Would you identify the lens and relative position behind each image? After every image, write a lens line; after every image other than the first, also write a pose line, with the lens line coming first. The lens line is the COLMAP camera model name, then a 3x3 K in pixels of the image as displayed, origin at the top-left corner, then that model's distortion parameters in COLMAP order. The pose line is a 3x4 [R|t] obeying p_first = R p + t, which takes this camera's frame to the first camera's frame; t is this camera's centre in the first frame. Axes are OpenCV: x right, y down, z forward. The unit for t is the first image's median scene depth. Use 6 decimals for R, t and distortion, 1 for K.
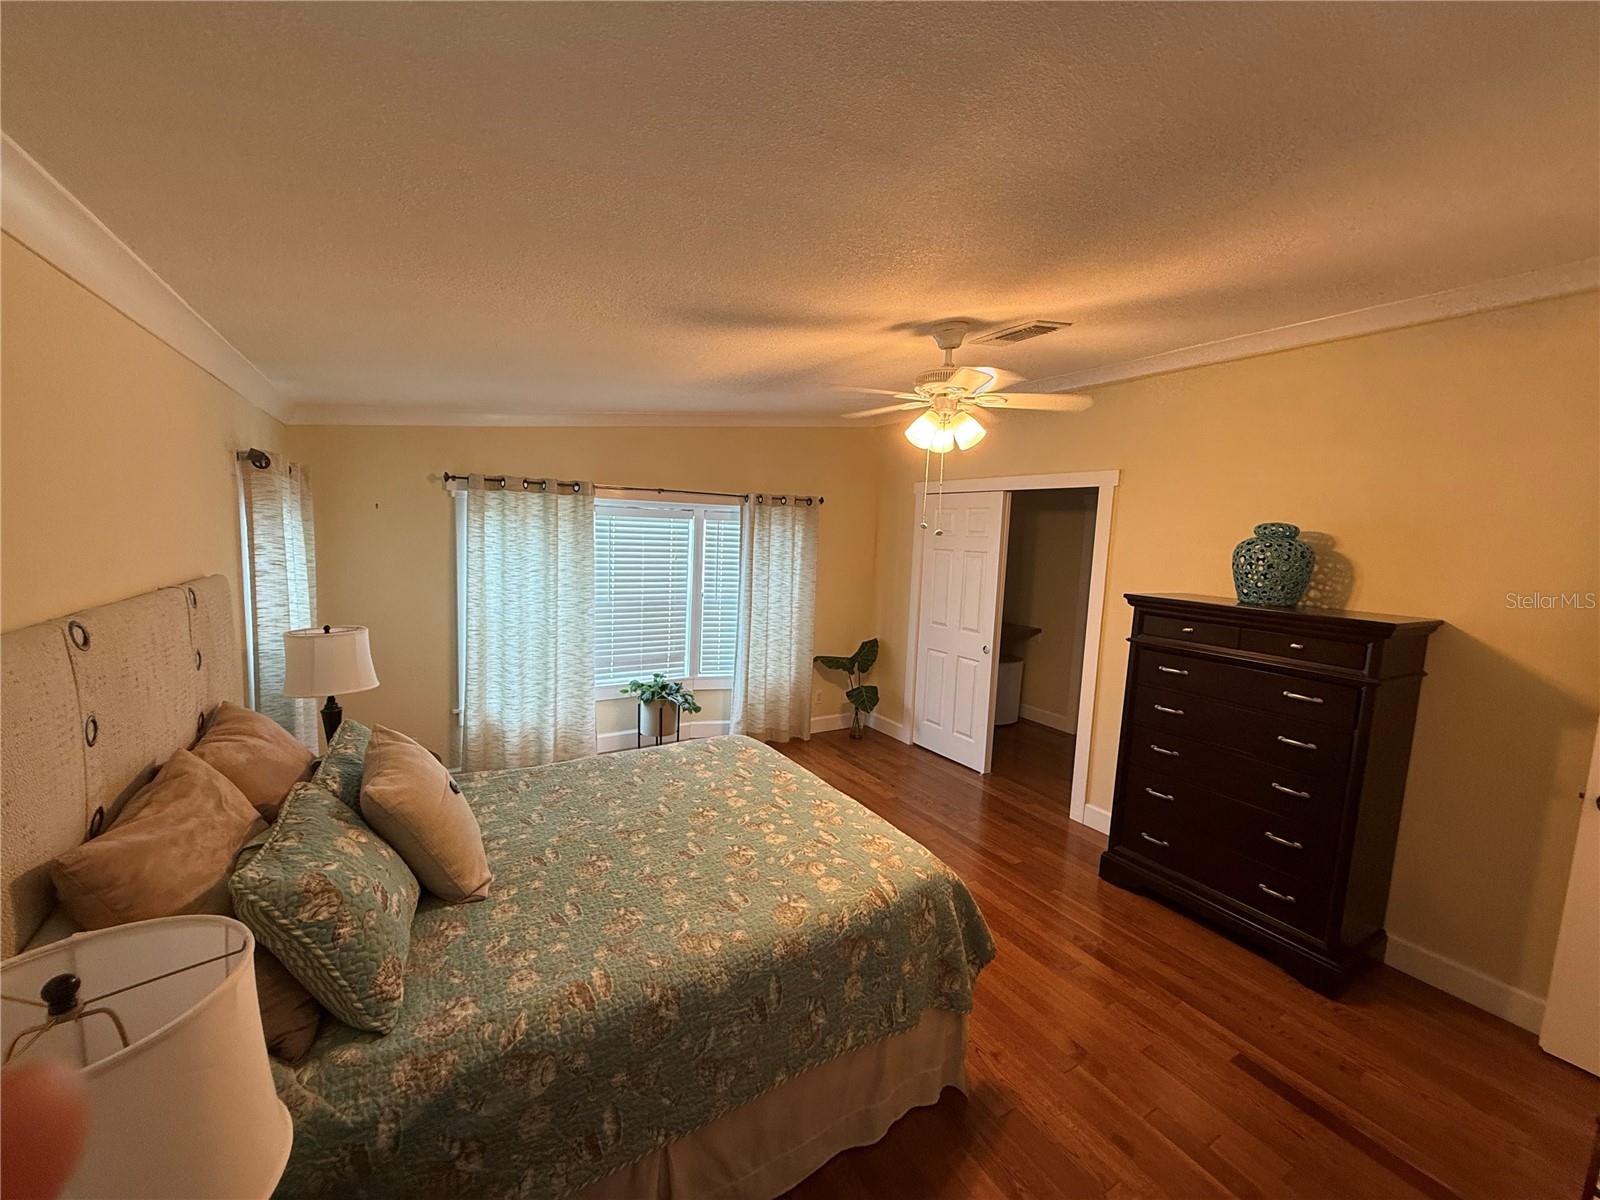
lens RADIAL K [[637.4, 0, 797.1], [0, 637.4, 597.6], [0, 0, 1]] dist [0.000796, -0.000286]
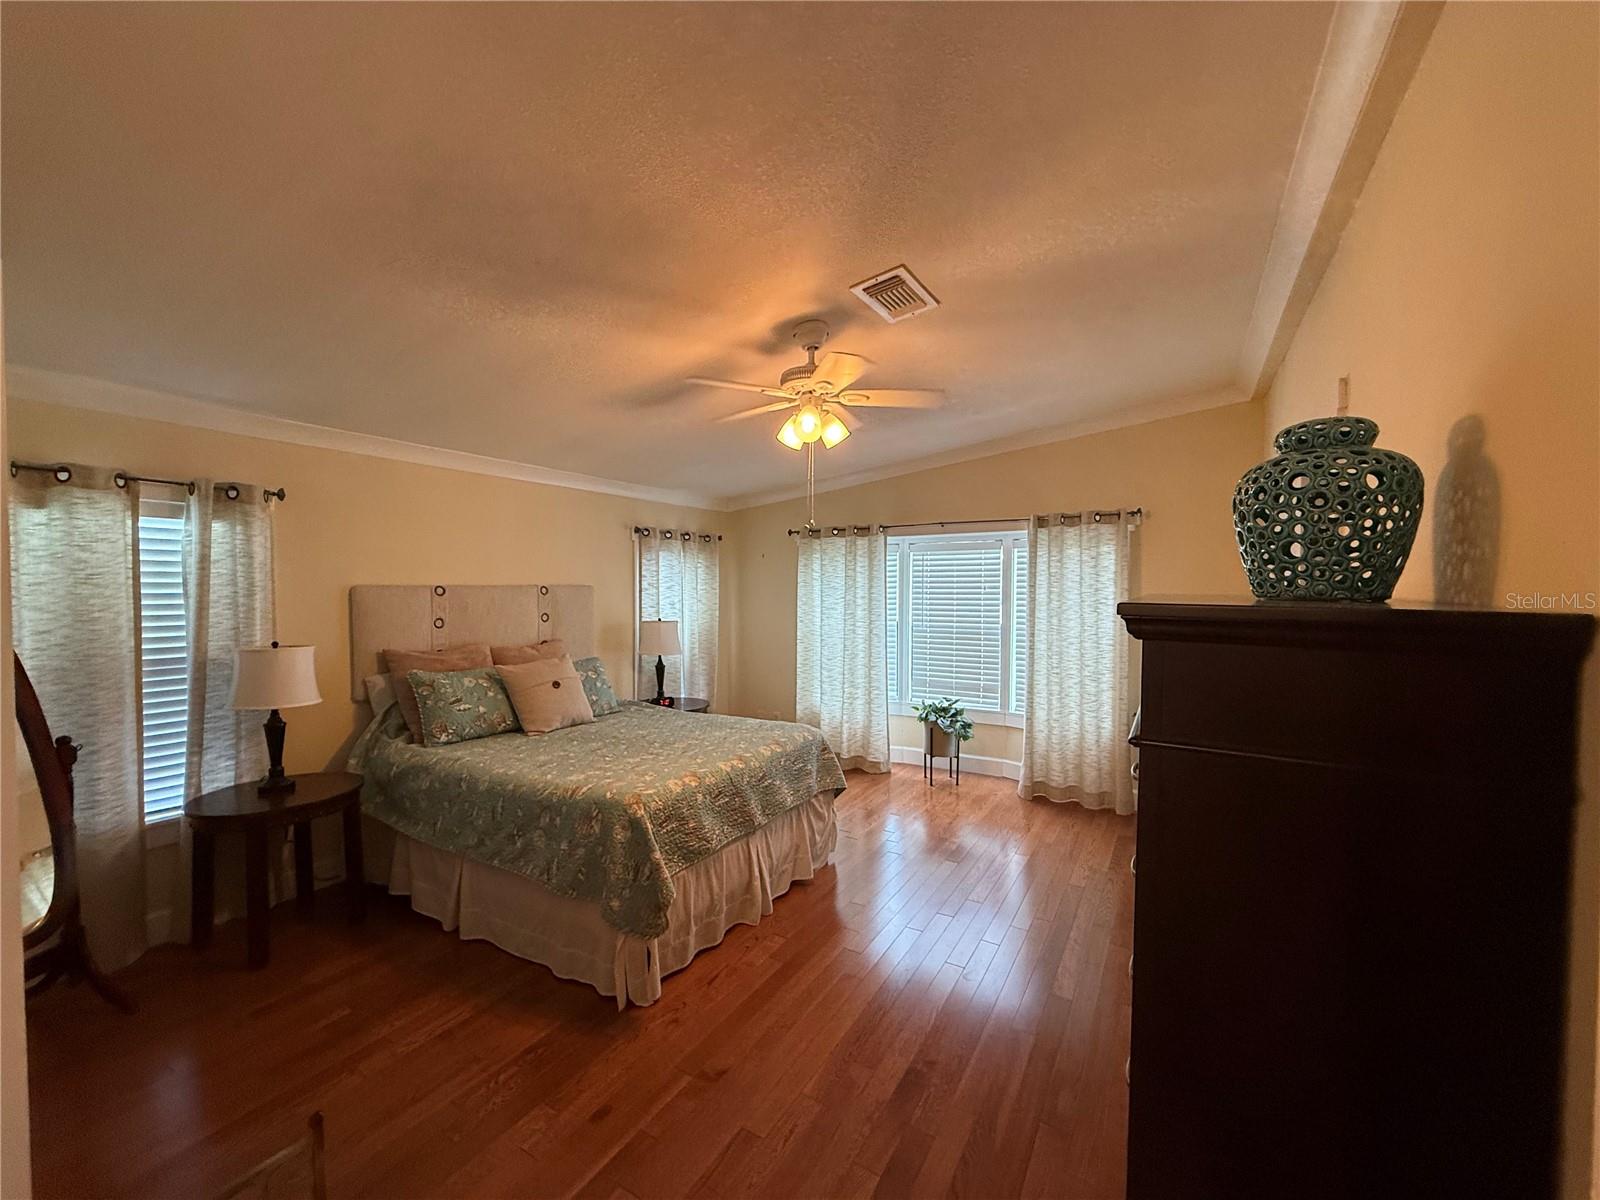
lens RADIAL K [[635.2, 0, 796.7], [0, 635.2, 601.5], [0, 0, 1]] dist [-0.000466, -0.000106]
pose [[0.461897, -0.017478, -0.886761, 0.710366], [-0.074716, 0.995485, -0.058539, 0.049576], [0.883781, 0.093294, 0.458506, 0.346009]]
